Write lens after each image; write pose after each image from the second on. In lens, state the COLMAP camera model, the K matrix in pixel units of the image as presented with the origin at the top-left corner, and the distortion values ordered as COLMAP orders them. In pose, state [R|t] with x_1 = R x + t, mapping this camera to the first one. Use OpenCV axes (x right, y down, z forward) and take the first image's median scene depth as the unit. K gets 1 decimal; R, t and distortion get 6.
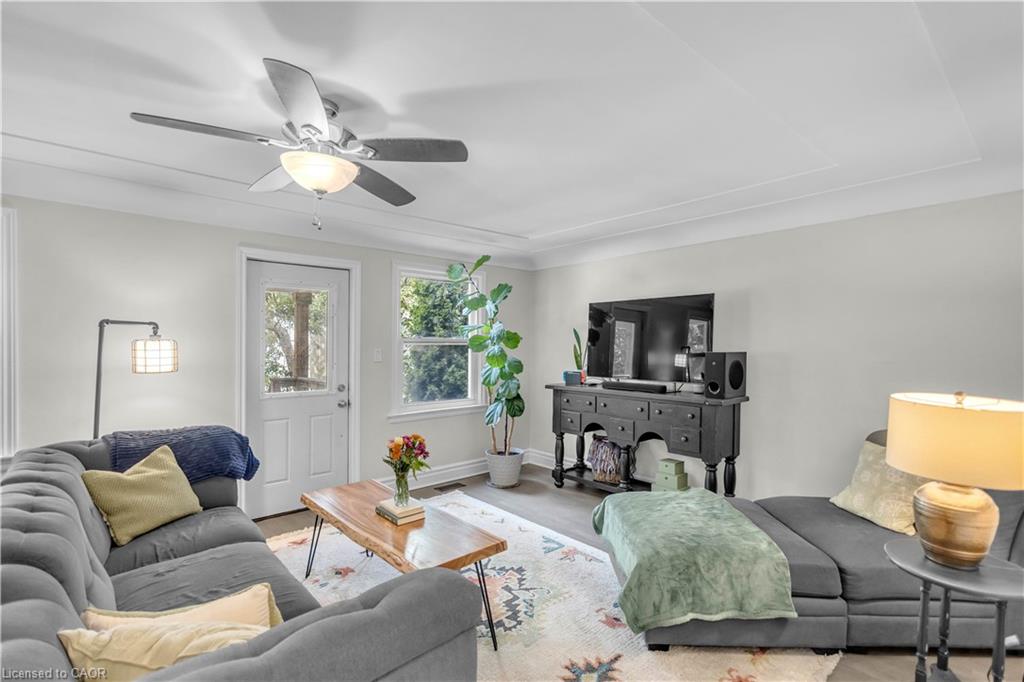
lens RADIAL K [[472.7, 0, 513.1], [0, 472.7, 347.1], [0, 0, 1]] dist [0.002408, -0.000706]
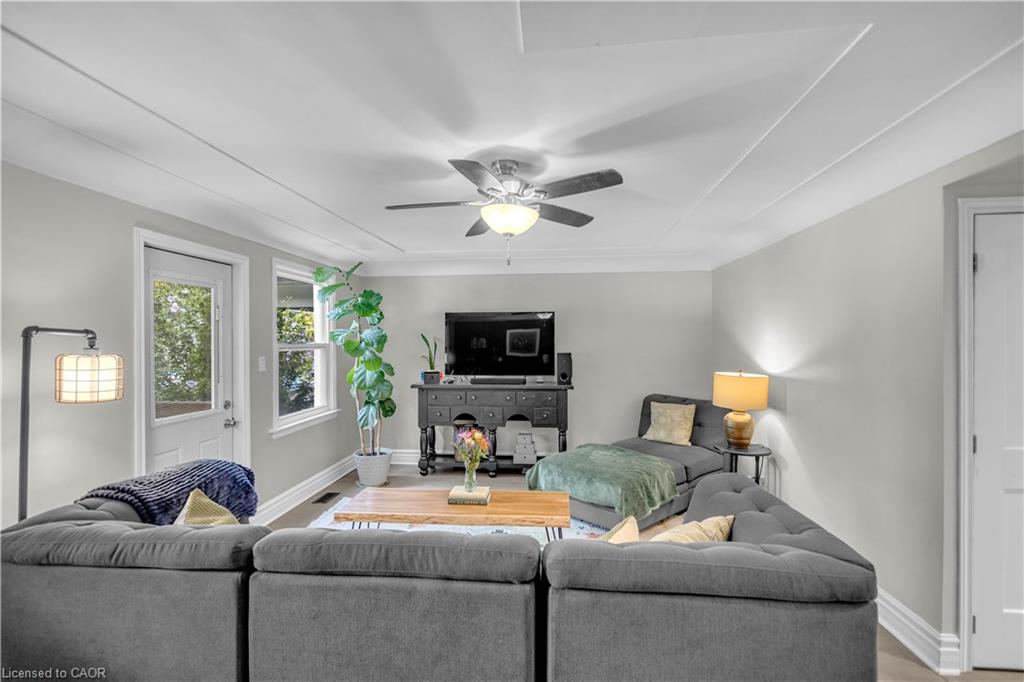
lens RADIAL K [[472.7, 0, 512.1], [0, 472.7, 338.2], [0, 0, 1]] dist [0.002408, -0.000706]
pose [[0.734692, -0.002036, 0.678397, -0.523182], [0.009312, 0.999932, -0.007083, -0.019457], [-0.678337, 0.011521, 0.734661, 0.033886]]
